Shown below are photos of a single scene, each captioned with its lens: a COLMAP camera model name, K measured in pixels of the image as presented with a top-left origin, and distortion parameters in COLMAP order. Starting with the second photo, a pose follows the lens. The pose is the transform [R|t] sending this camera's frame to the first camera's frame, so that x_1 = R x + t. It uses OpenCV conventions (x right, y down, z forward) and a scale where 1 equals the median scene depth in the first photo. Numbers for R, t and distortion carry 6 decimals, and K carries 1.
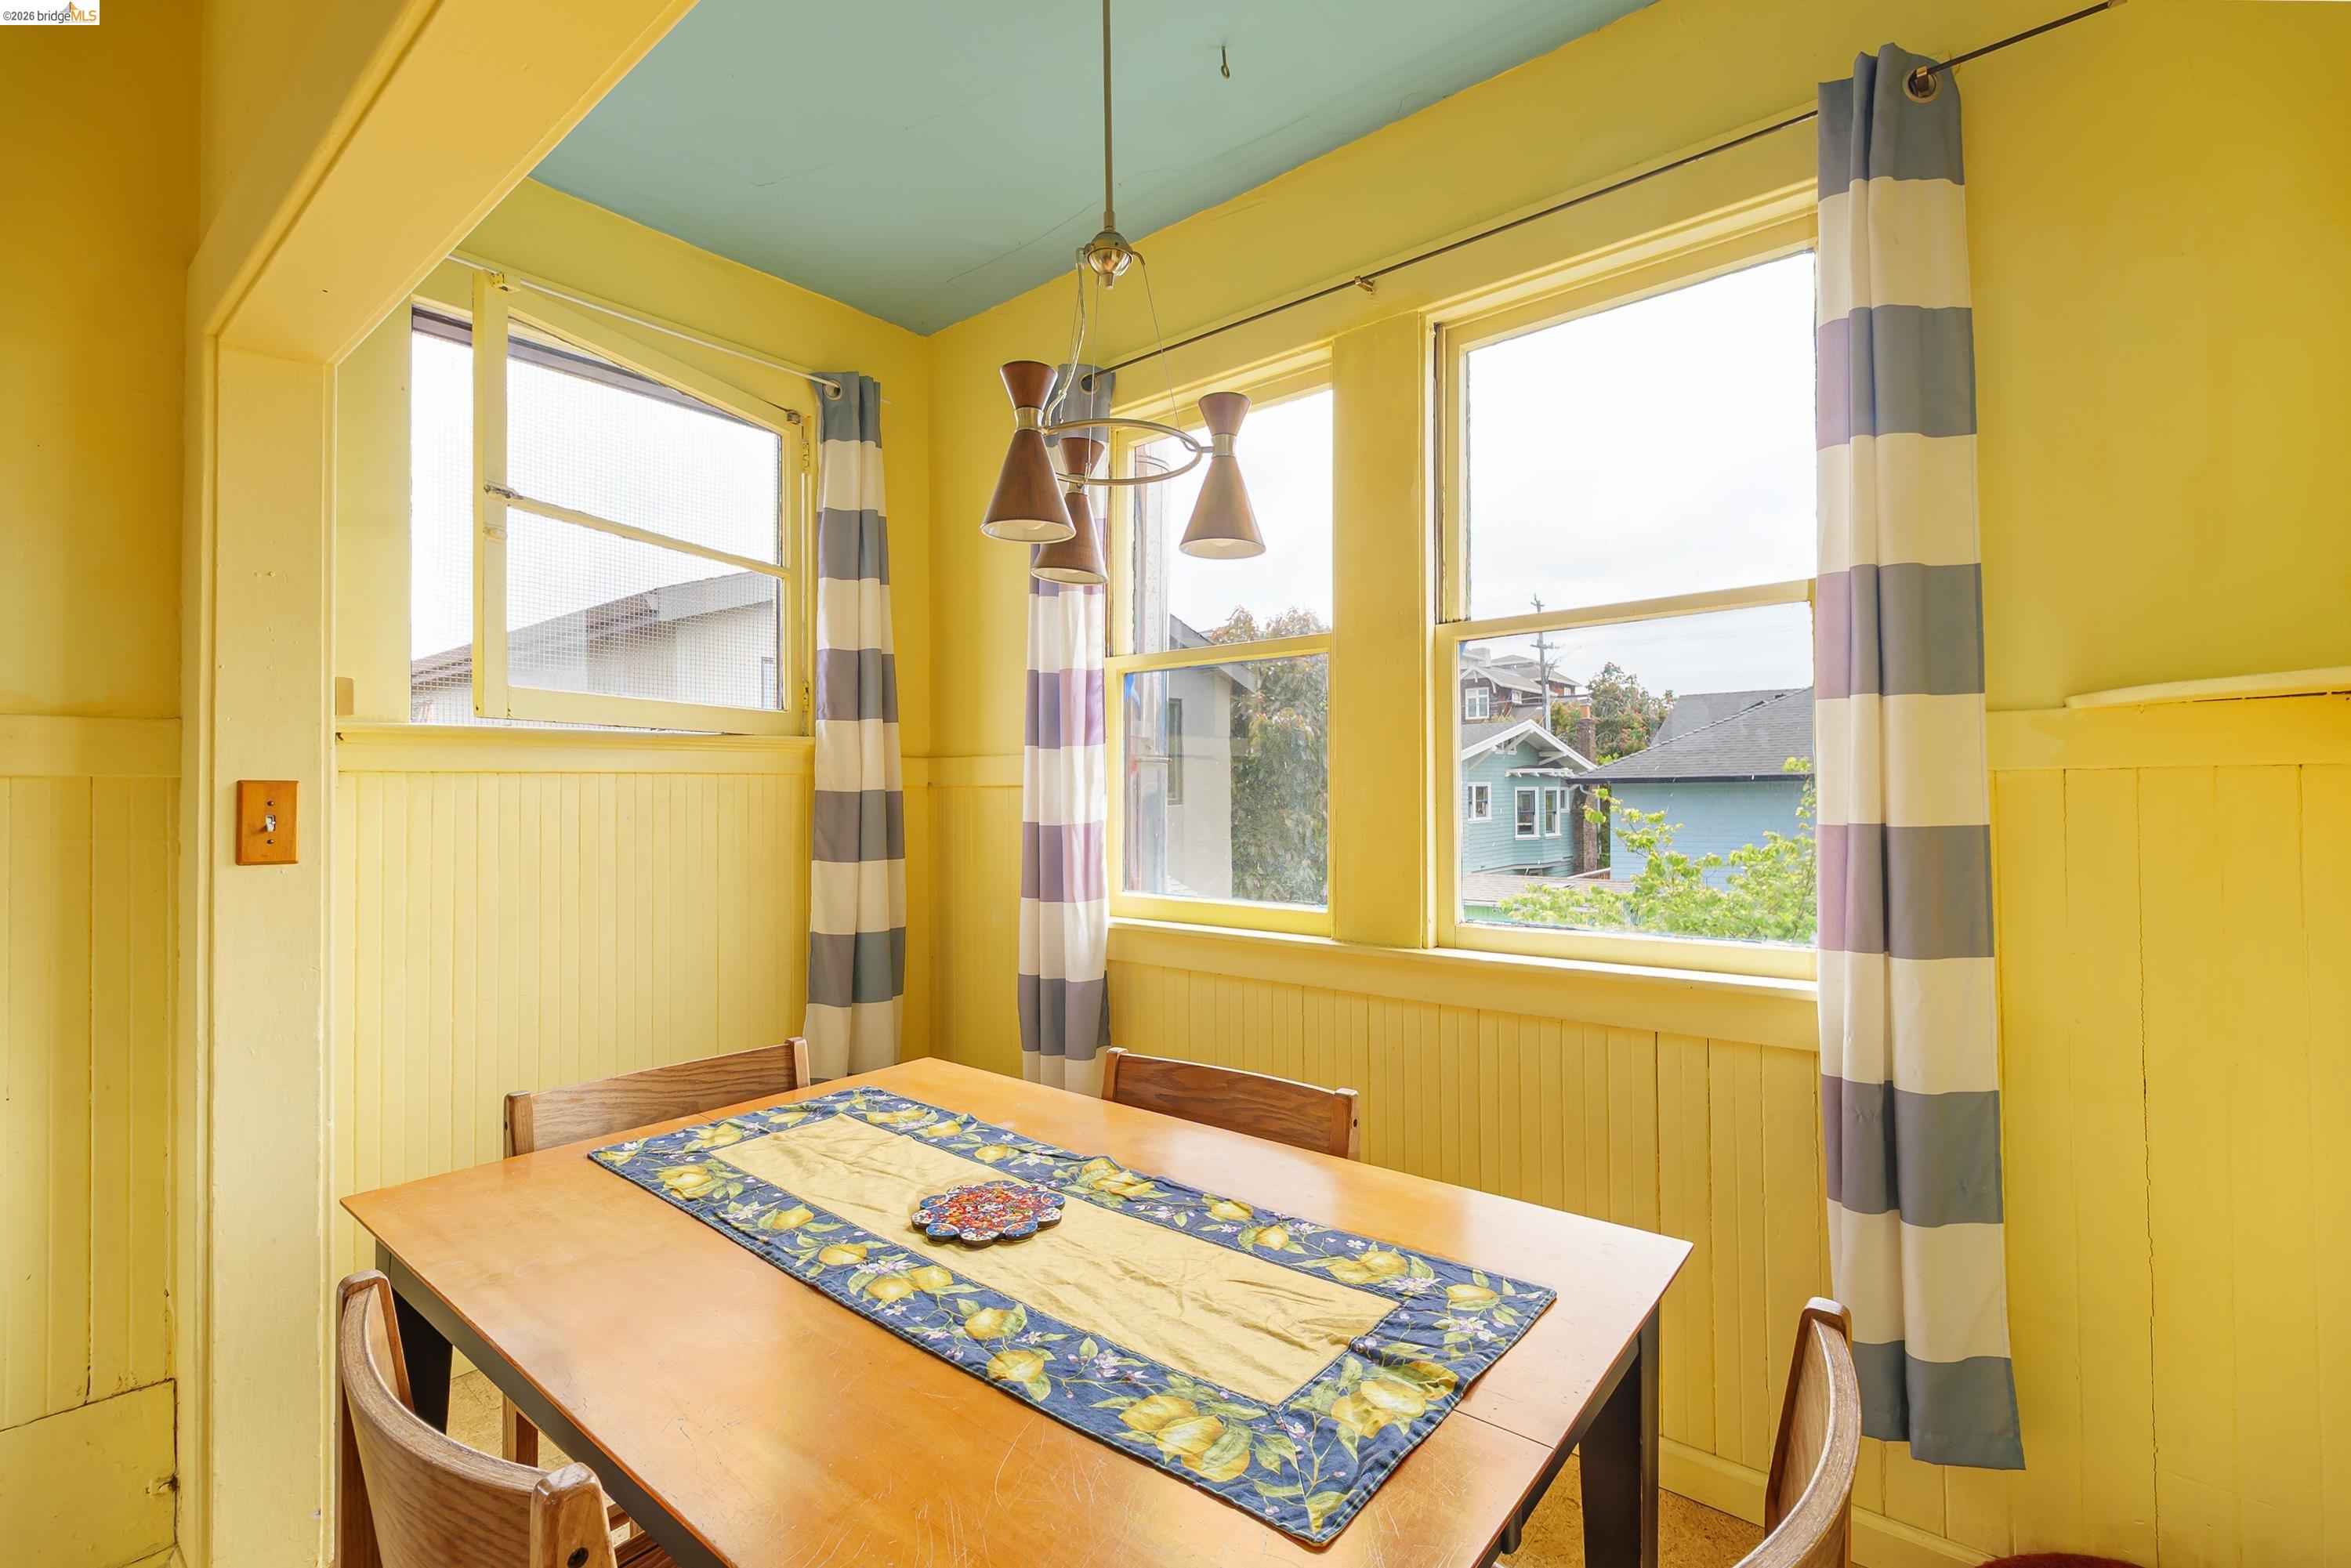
lens RADIAL K [[1049.1, 0, 1178.3], [0, 1049.1, 784.7], [0, 0, 1]] dist [-0.001337, 0.000086]
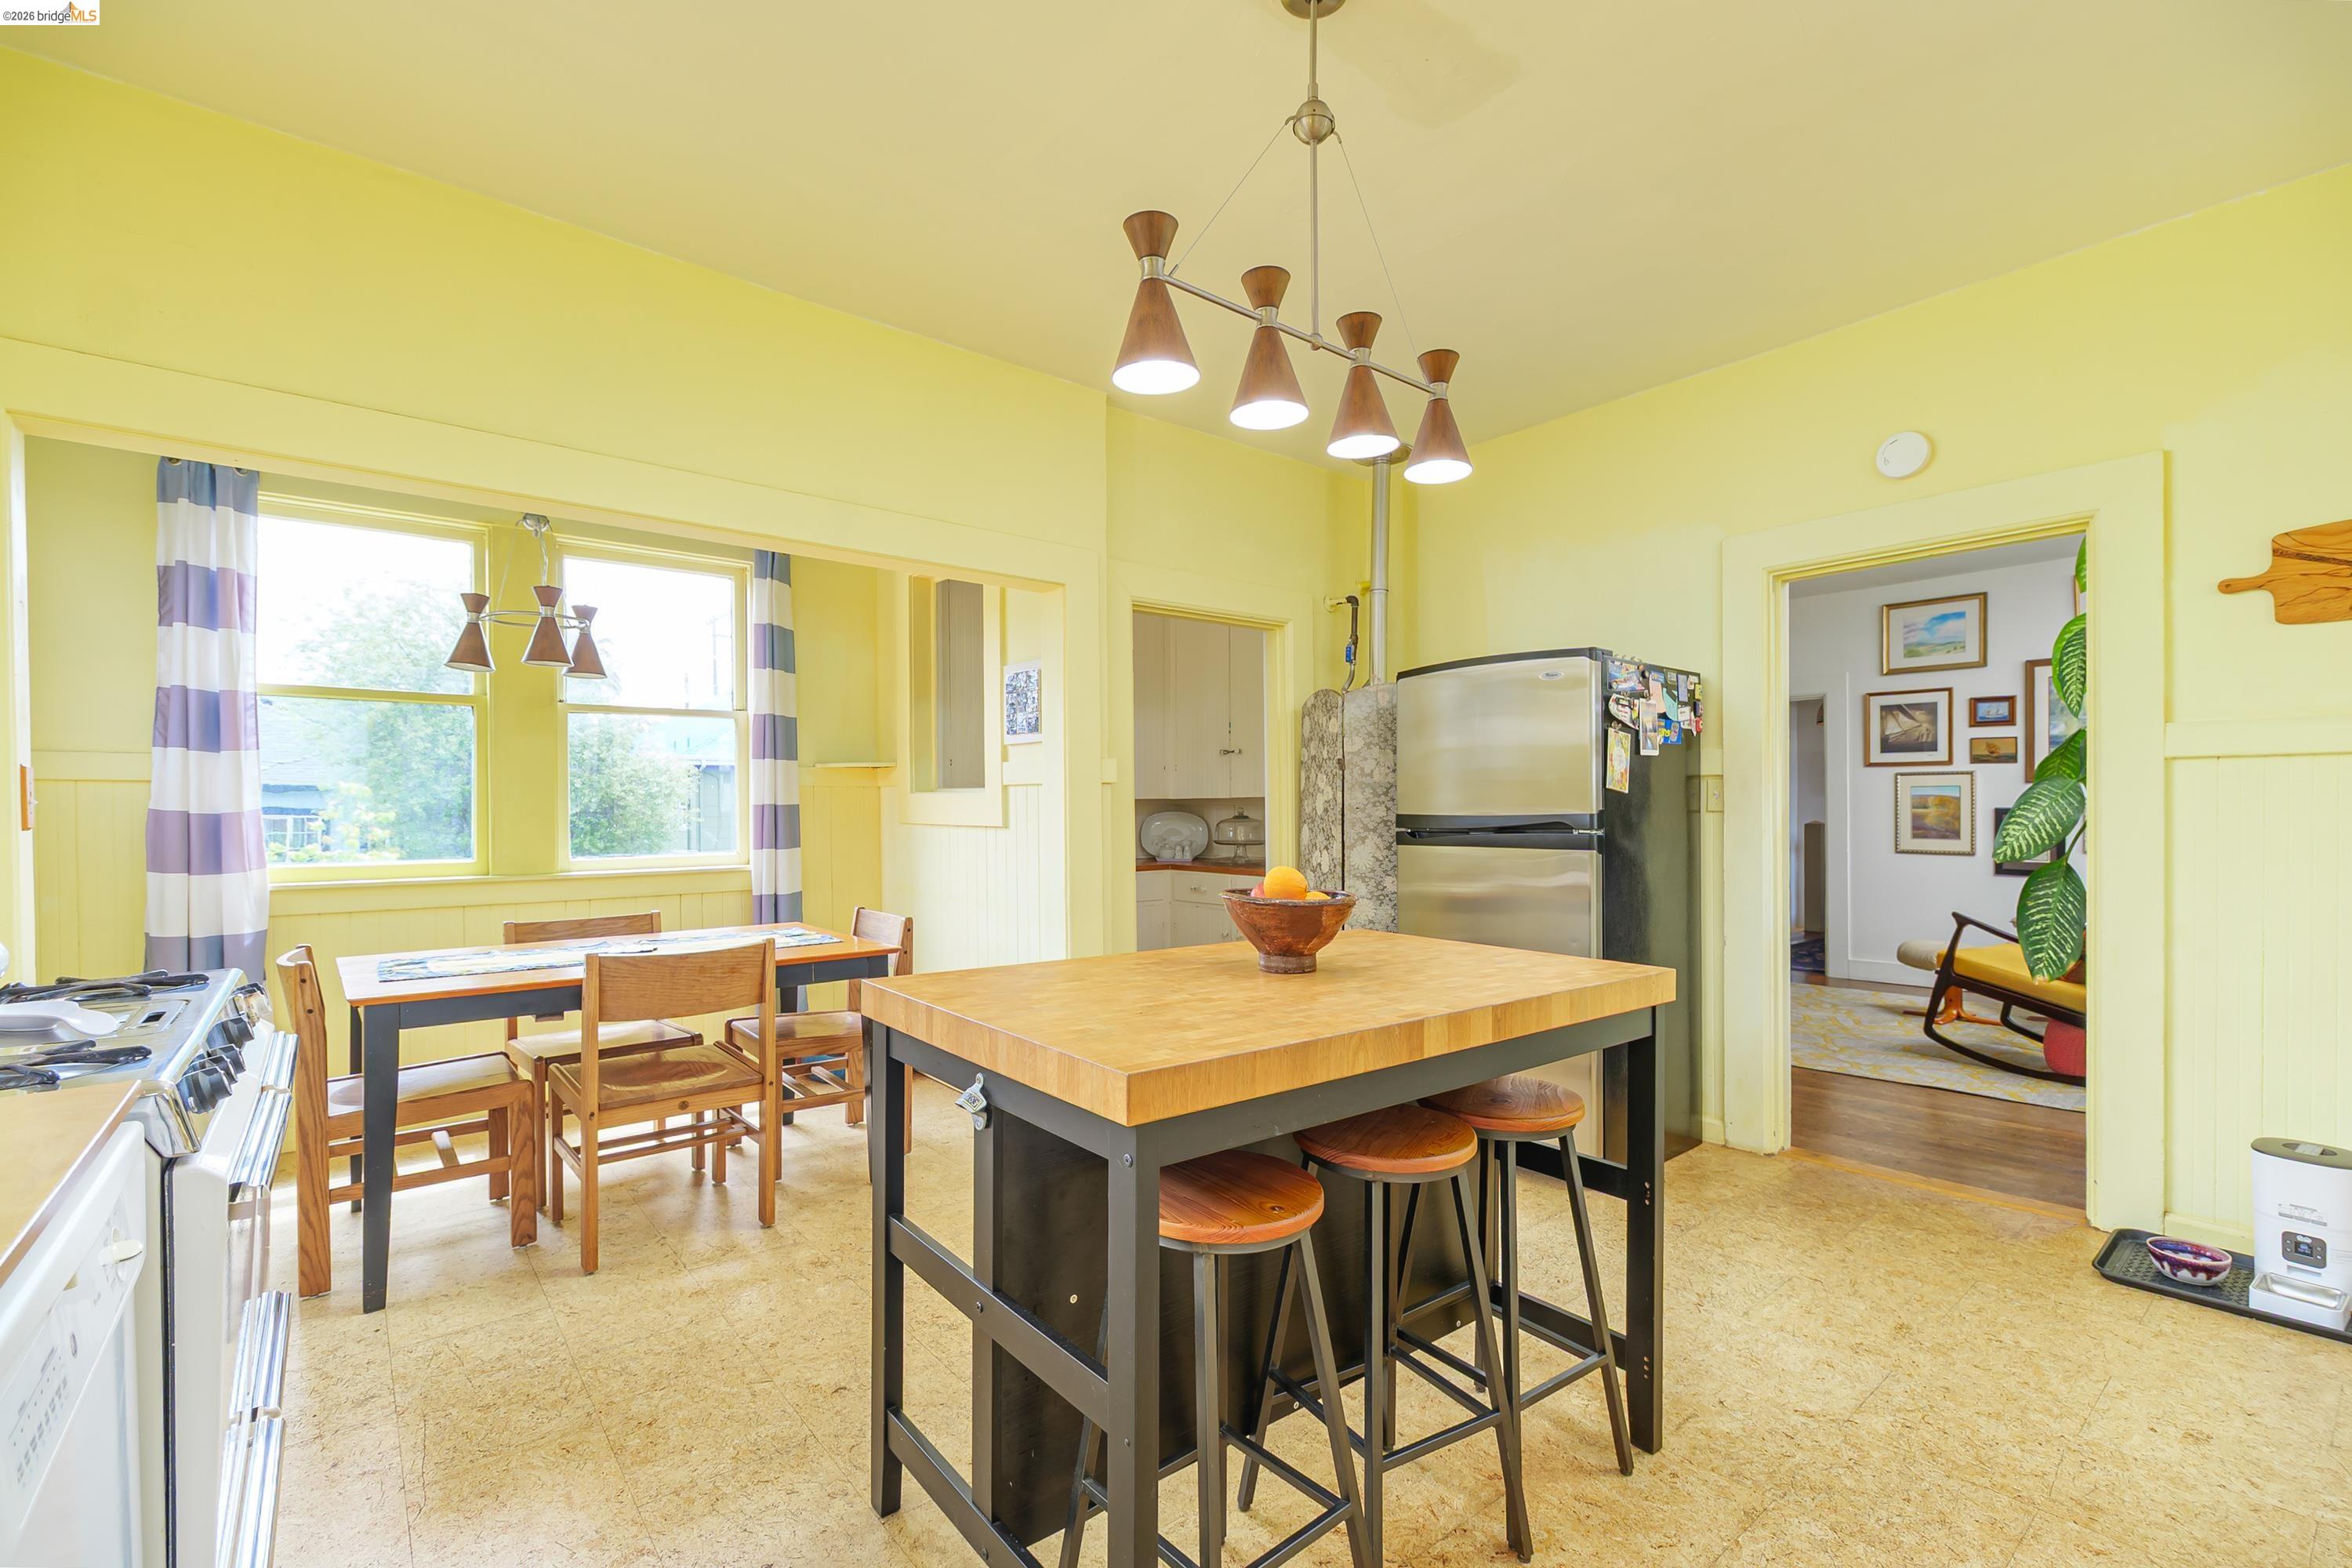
lens RADIAL K [[1049.6, 0, 1179.4], [0, 1049.6, 801.2], [0, 0, 1]] dist [-0.001337, 0.000086]
pose [[0.200044, 0.006383, 0.979766, -1.000320], [-0.013512, 0.999902, -0.003755, 0.012453], [-0.979694, -0.012487, 0.200111, -0.344396]]
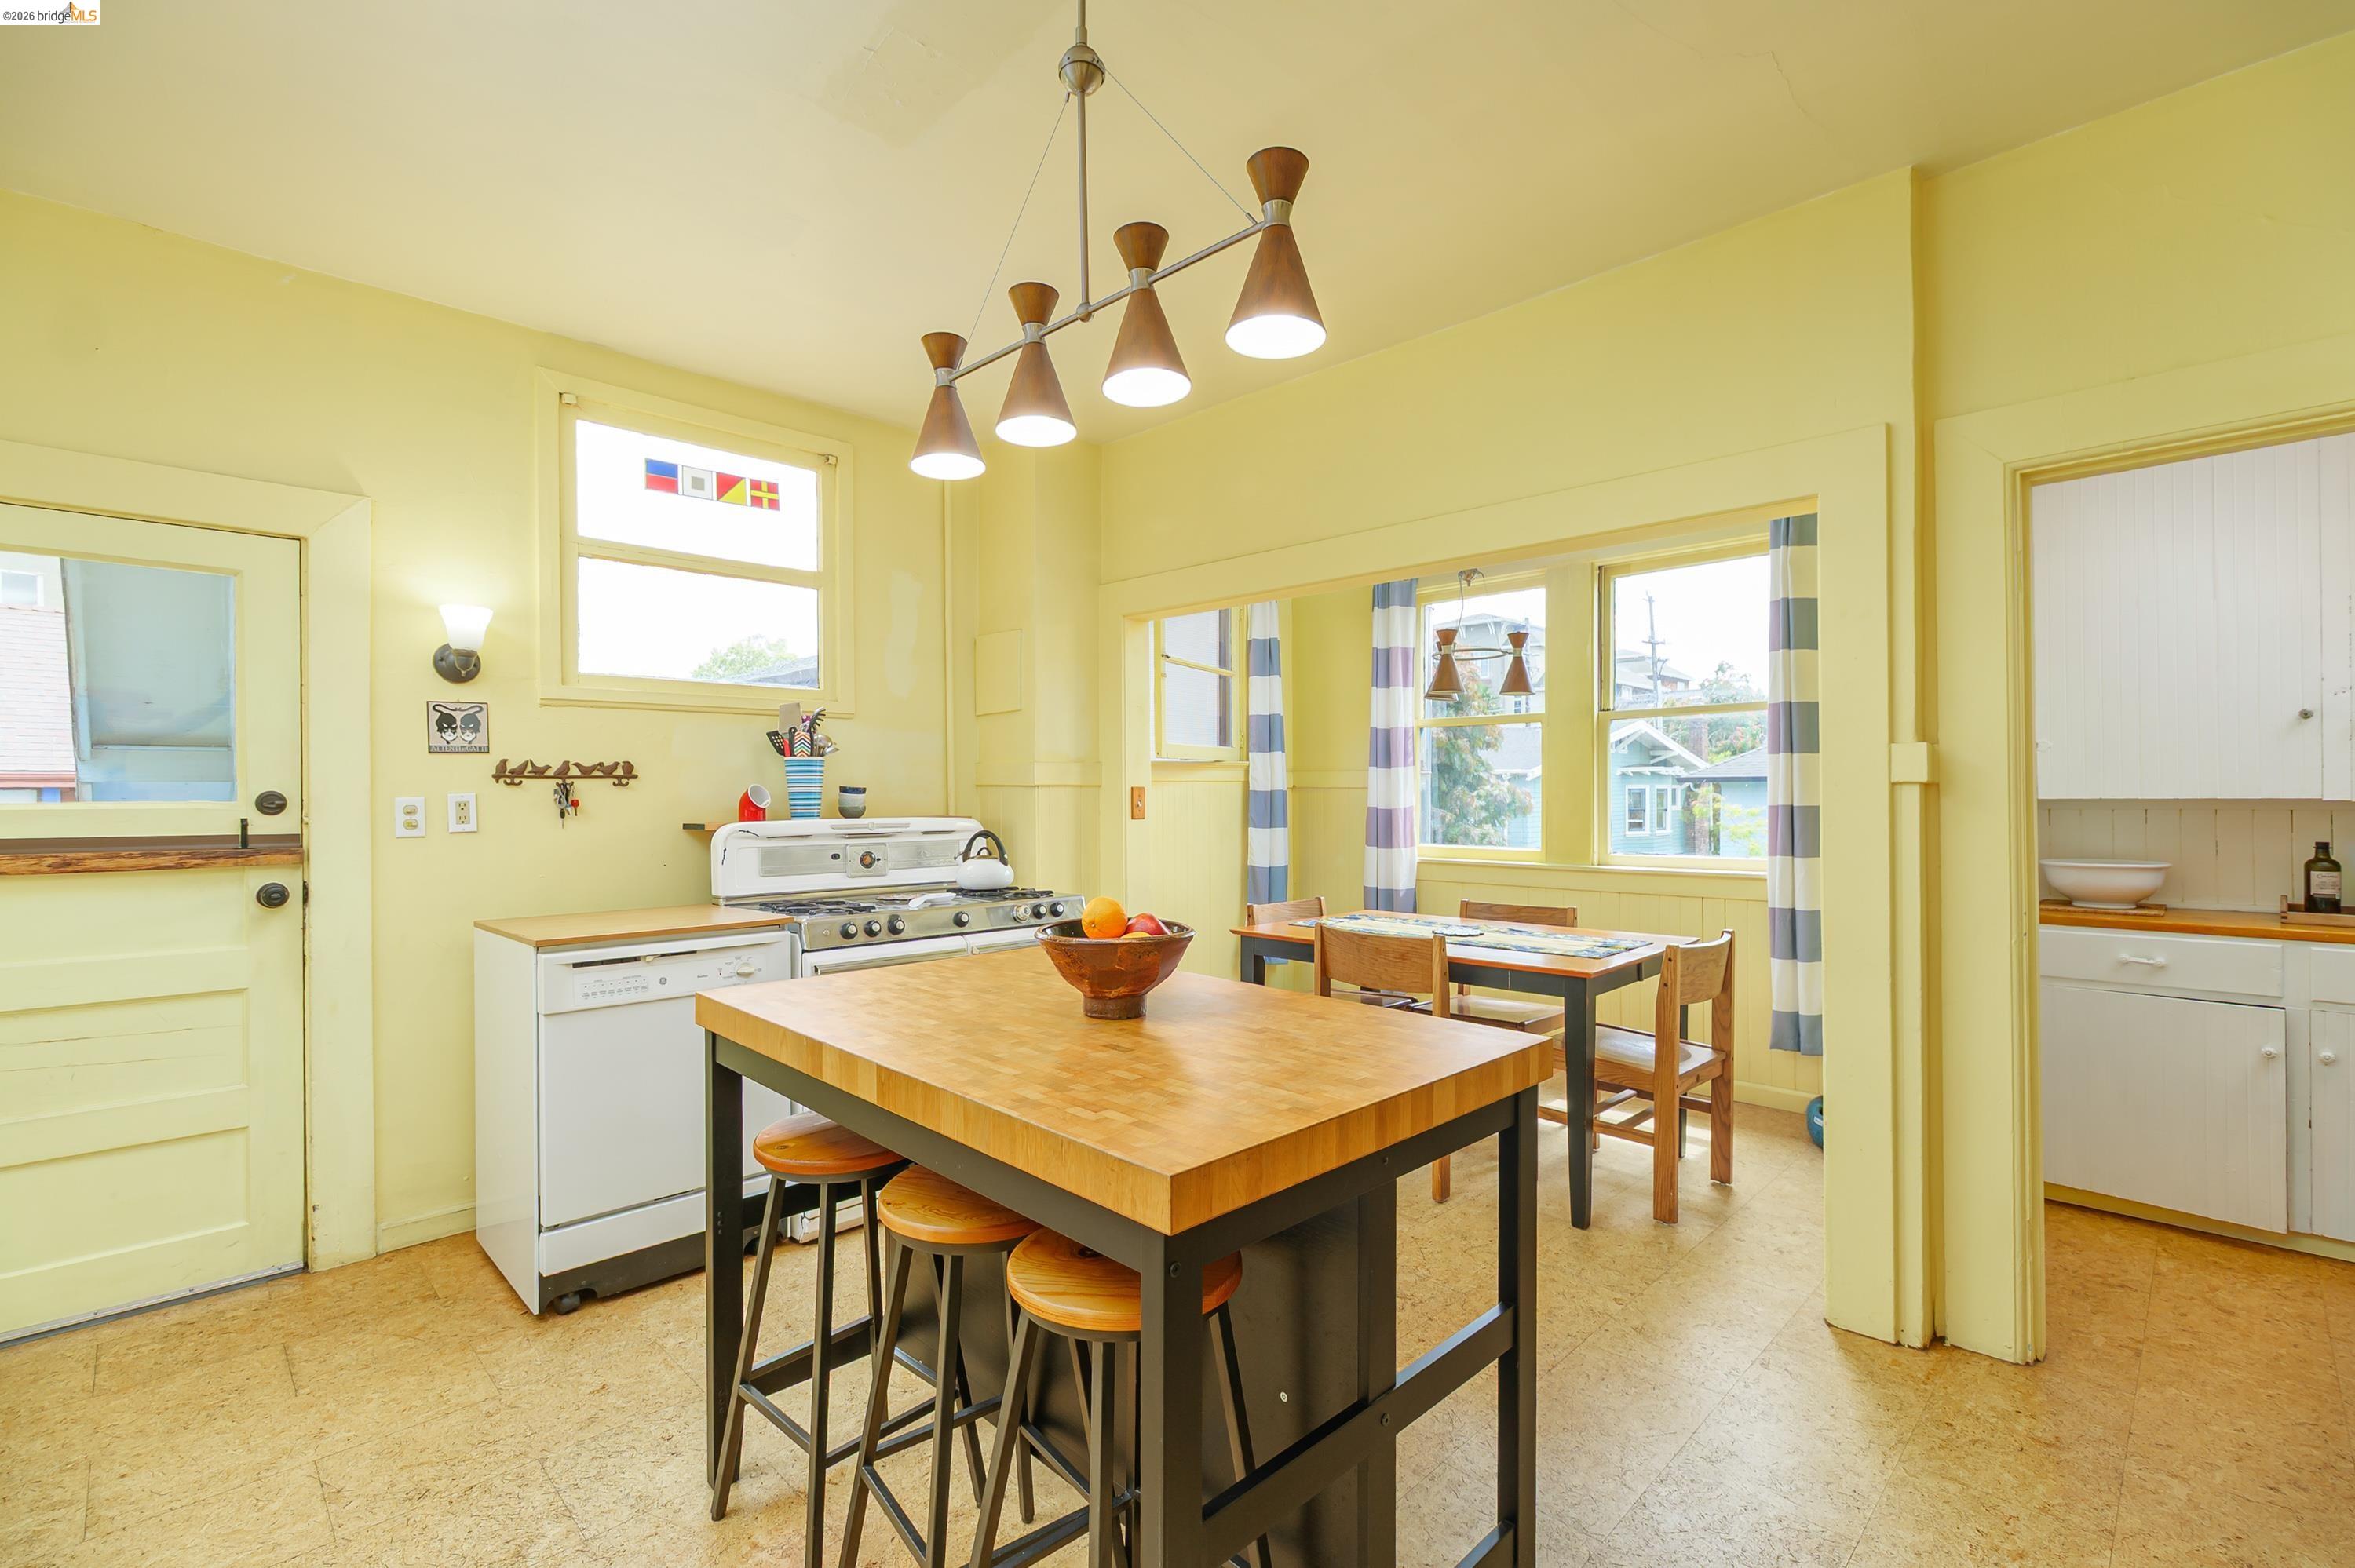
lens RADIAL K [[1050.8, 0, 1177.0], [0, 1050.8, 796.2], [0, 0, 1]] dist [-0.001337, 0.000086]
pose [[0.995802, 0.000453, -0.091535, -0.291631], [0.000757, 0.999913, 0.013187, -0.009011], [0.091533, -0.013201, 0.995715, -0.847555]]
